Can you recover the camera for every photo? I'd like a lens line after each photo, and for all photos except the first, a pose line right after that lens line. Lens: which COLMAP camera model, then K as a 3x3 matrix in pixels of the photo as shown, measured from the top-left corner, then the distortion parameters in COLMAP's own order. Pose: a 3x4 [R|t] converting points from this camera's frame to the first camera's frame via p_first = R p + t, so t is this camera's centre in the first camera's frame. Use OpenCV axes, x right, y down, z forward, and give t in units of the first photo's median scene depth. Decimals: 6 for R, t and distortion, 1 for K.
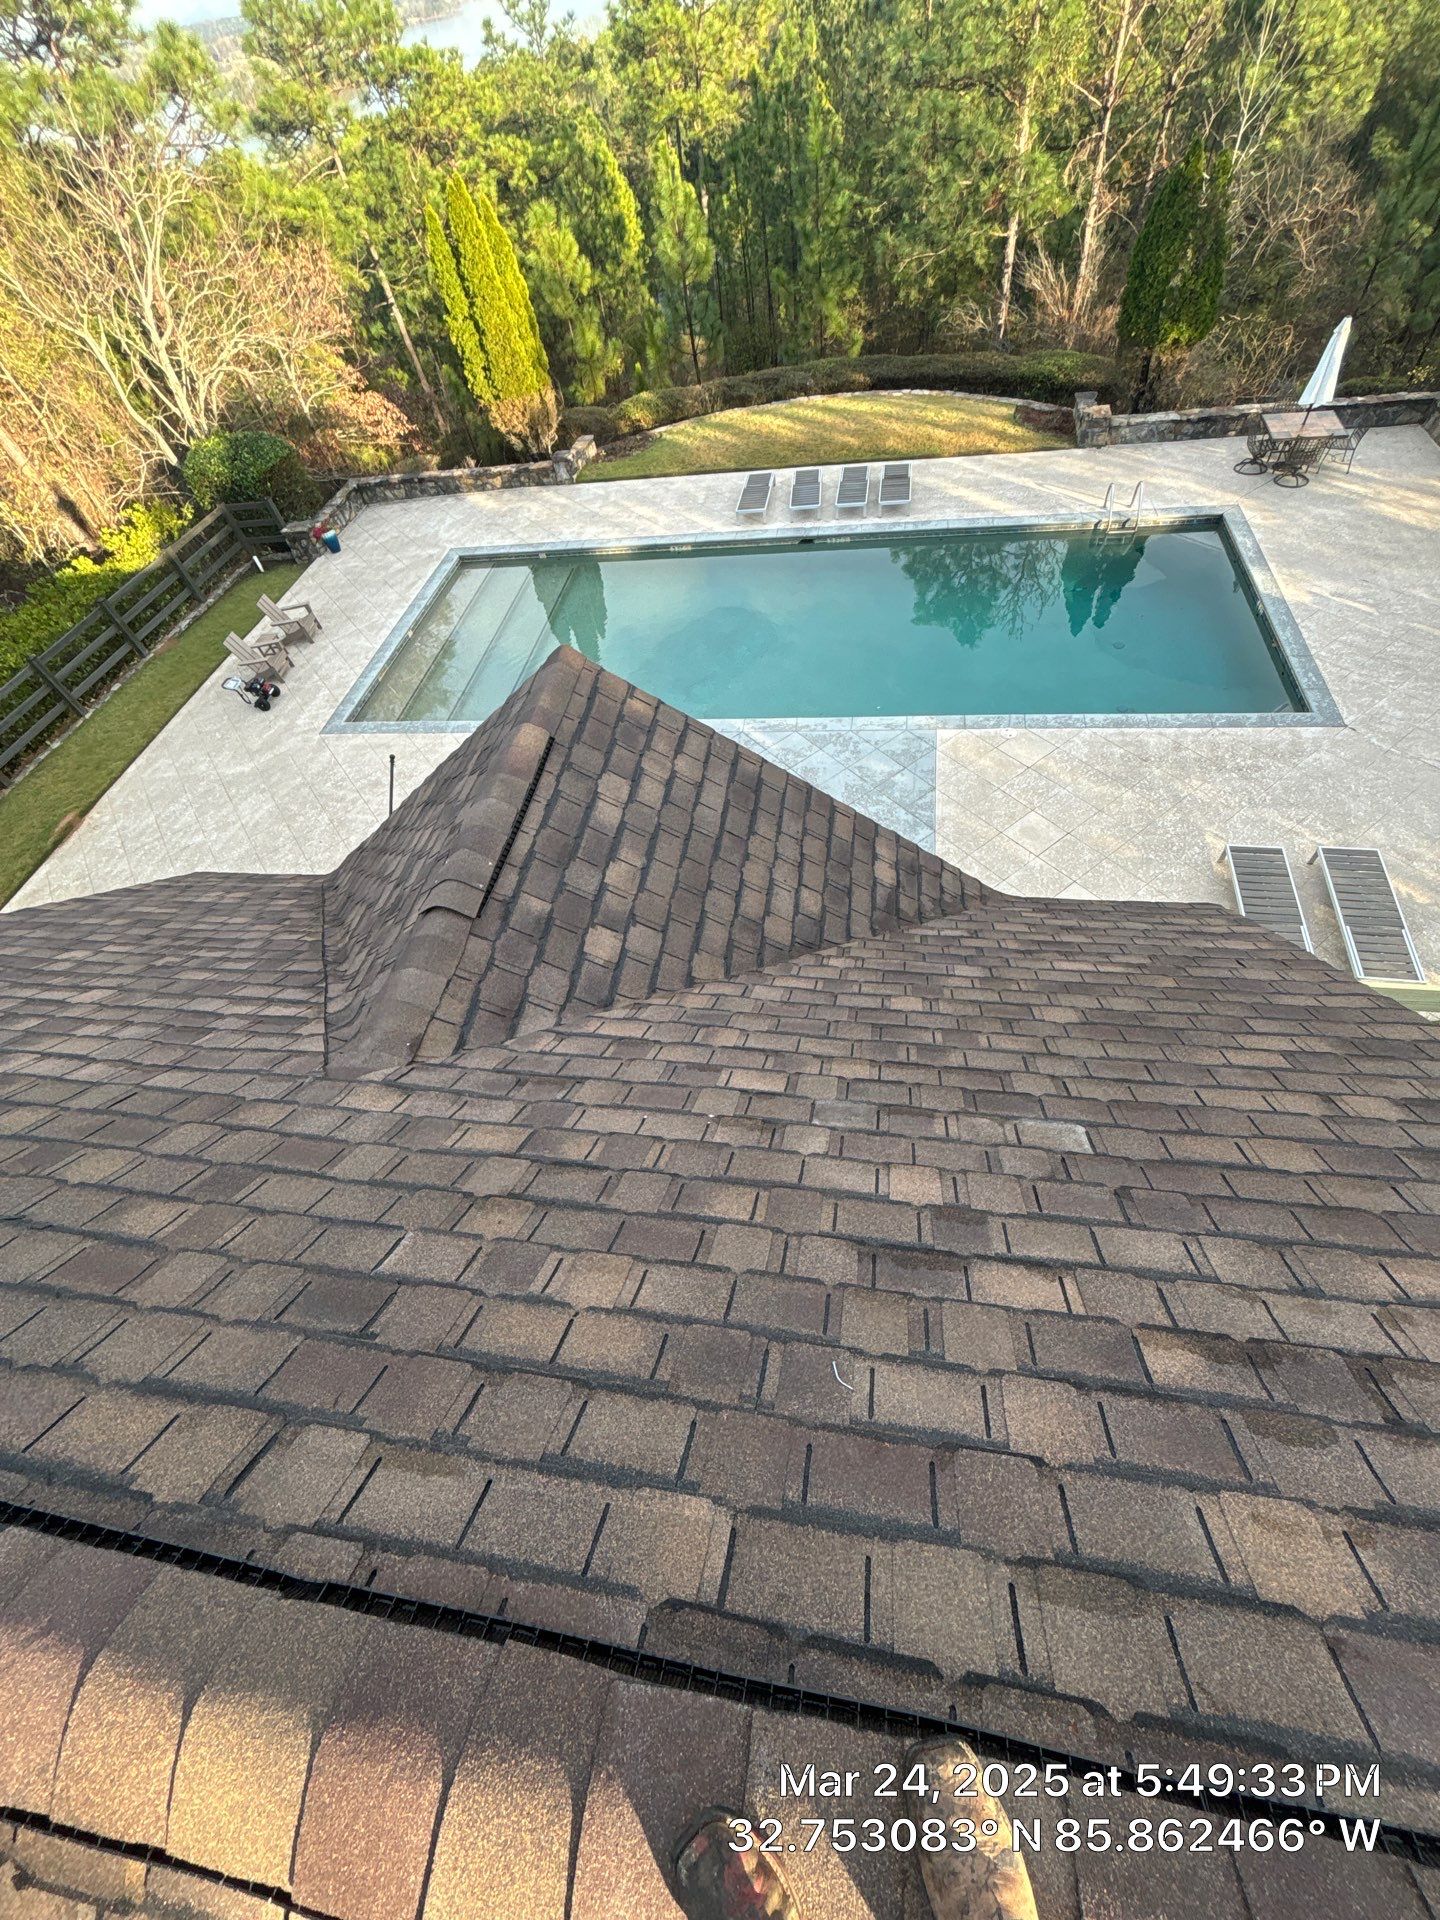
lens RADIAL K [[772.5, 0, 719.0], [0, 772.5, 953.3], [0, 0, 1]] dist [0.003211, -0.001149]
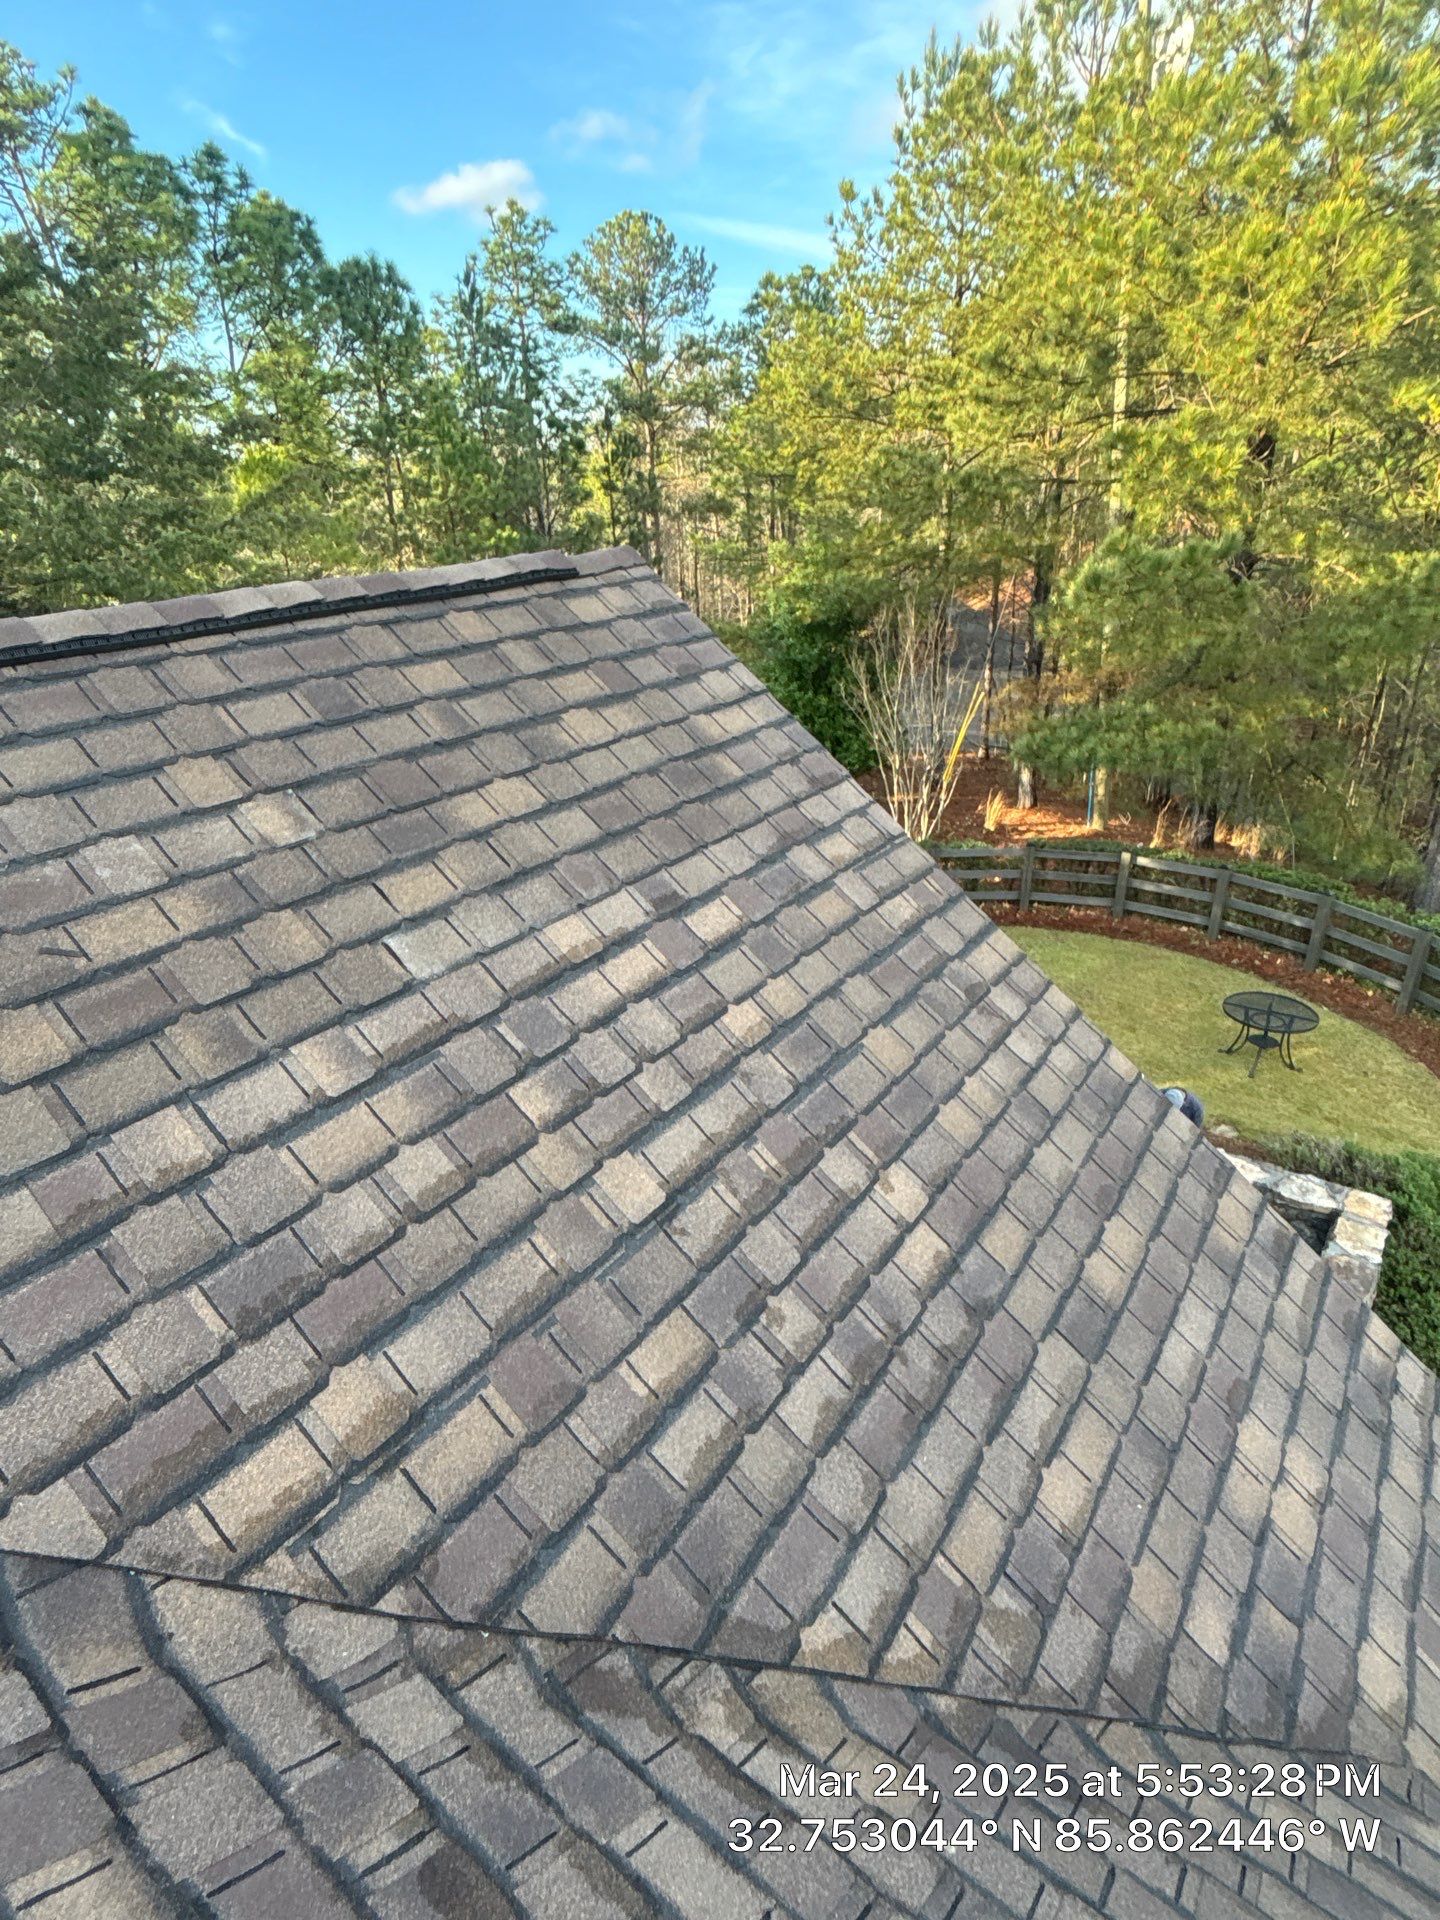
lens RADIAL K [[1021.4, 0, 720.7], [0, 1021.4, 966.2], [0, 0, 1]] dist [-0.002620, 0.002111]
pose [[-0.453671, 0.522171, -0.722164, -0.169977], [-0.658067, 0.350154, 0.666589, -0.223715], [0.600941, 0.777644, 0.184769, 0.333189]]
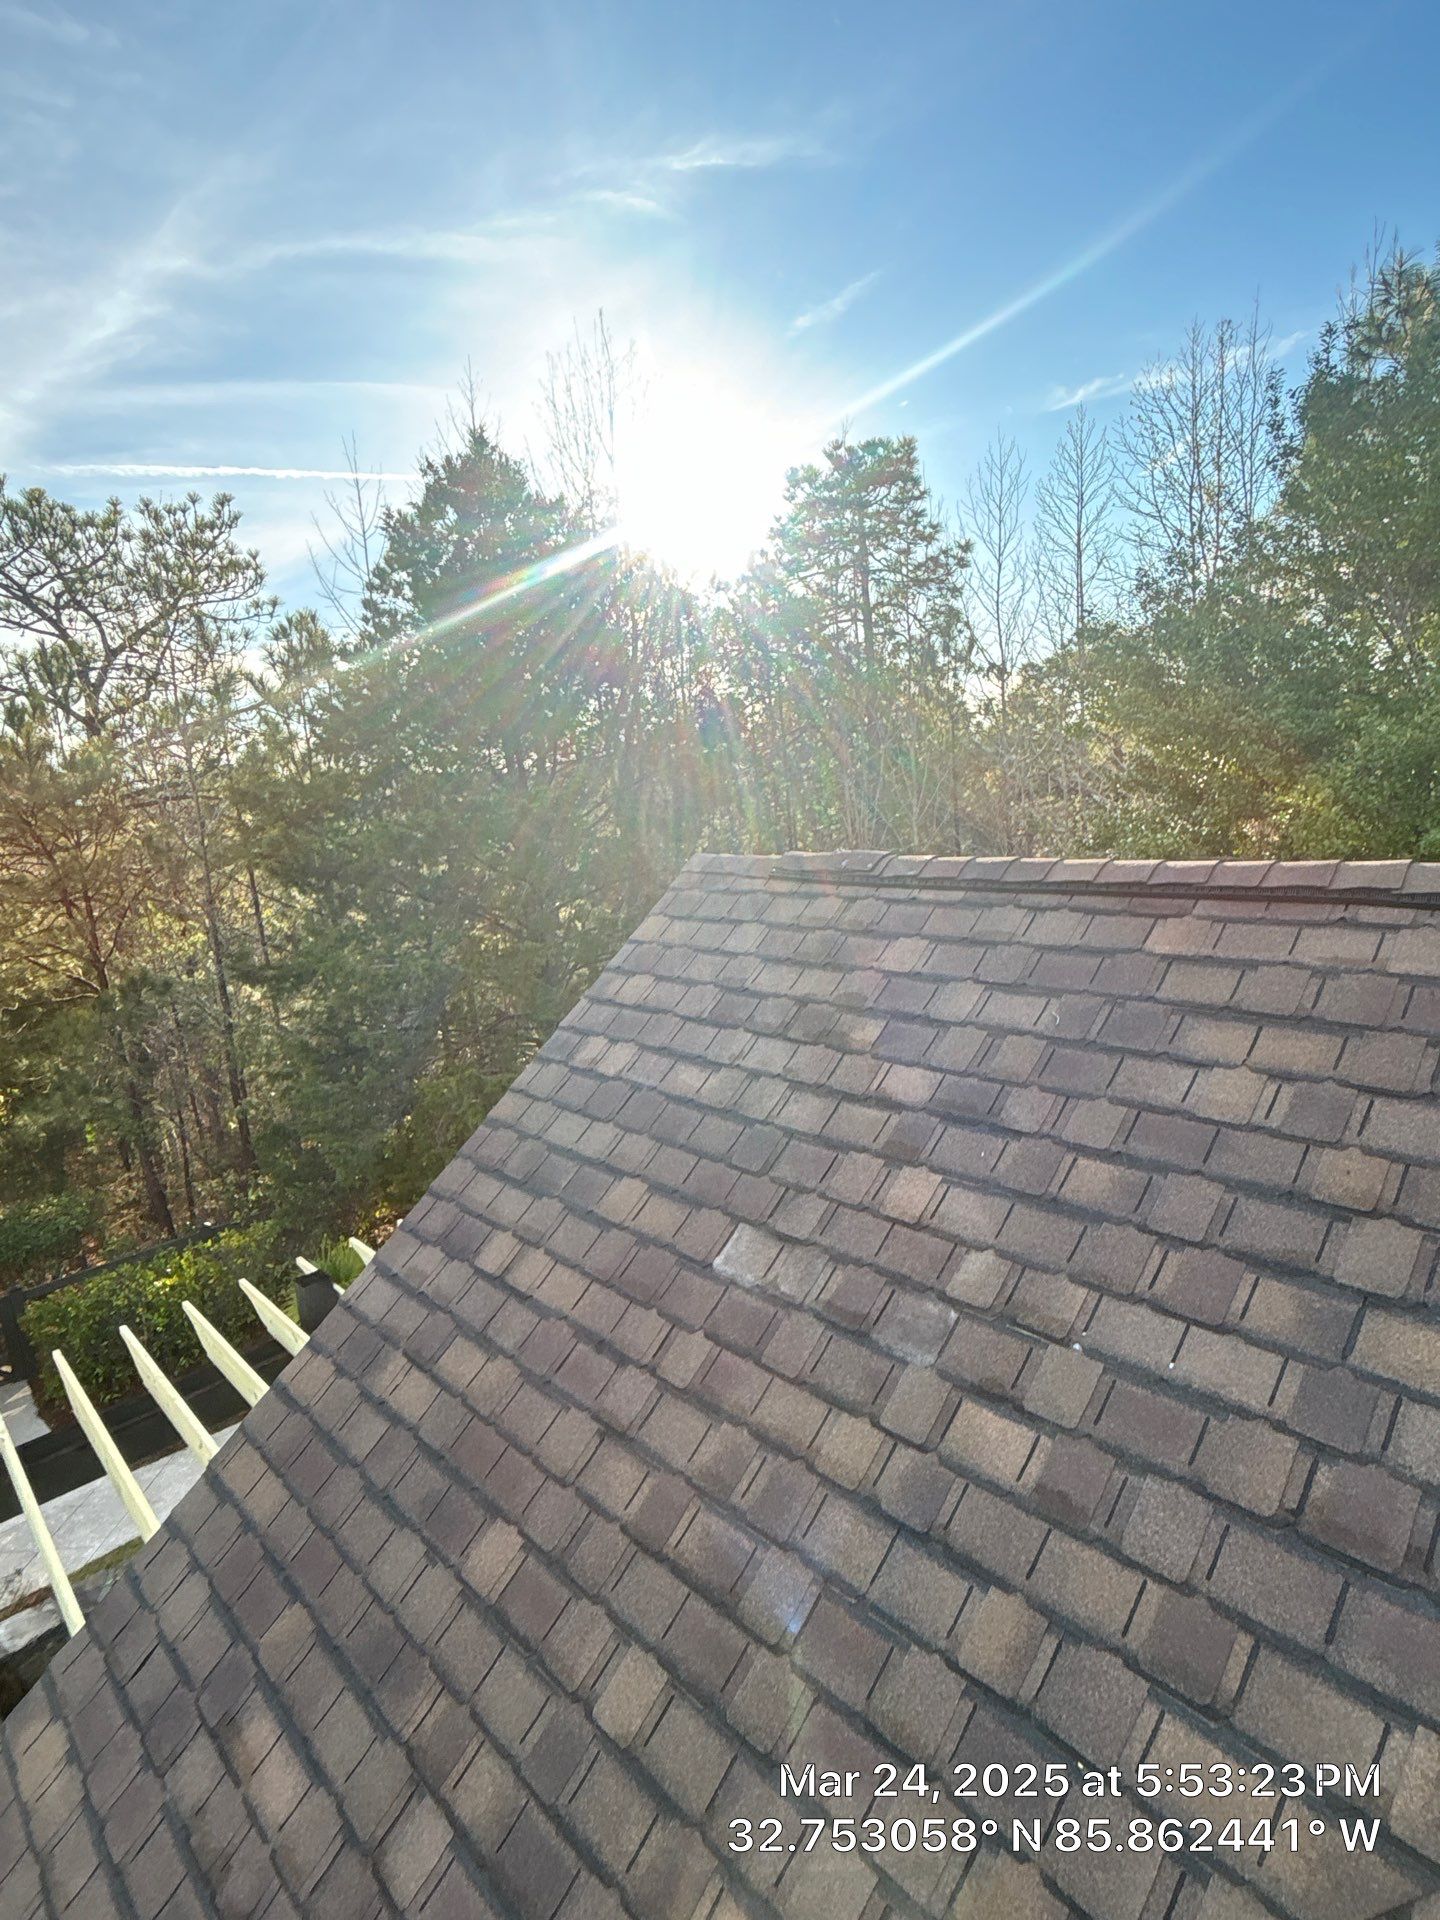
lens RADIAL K [[1017.1, 0, 727.4], [0, 1017.1, 962.6], [0, 0, 1]] dist [-0.006381, 0.001964]
pose [[-0.776623, 0.063516, 0.626755, -0.110108], [0.591563, 0.415584, 0.690900, -0.233834], [-0.216586, 0.907334, -0.360326, 0.312804]]
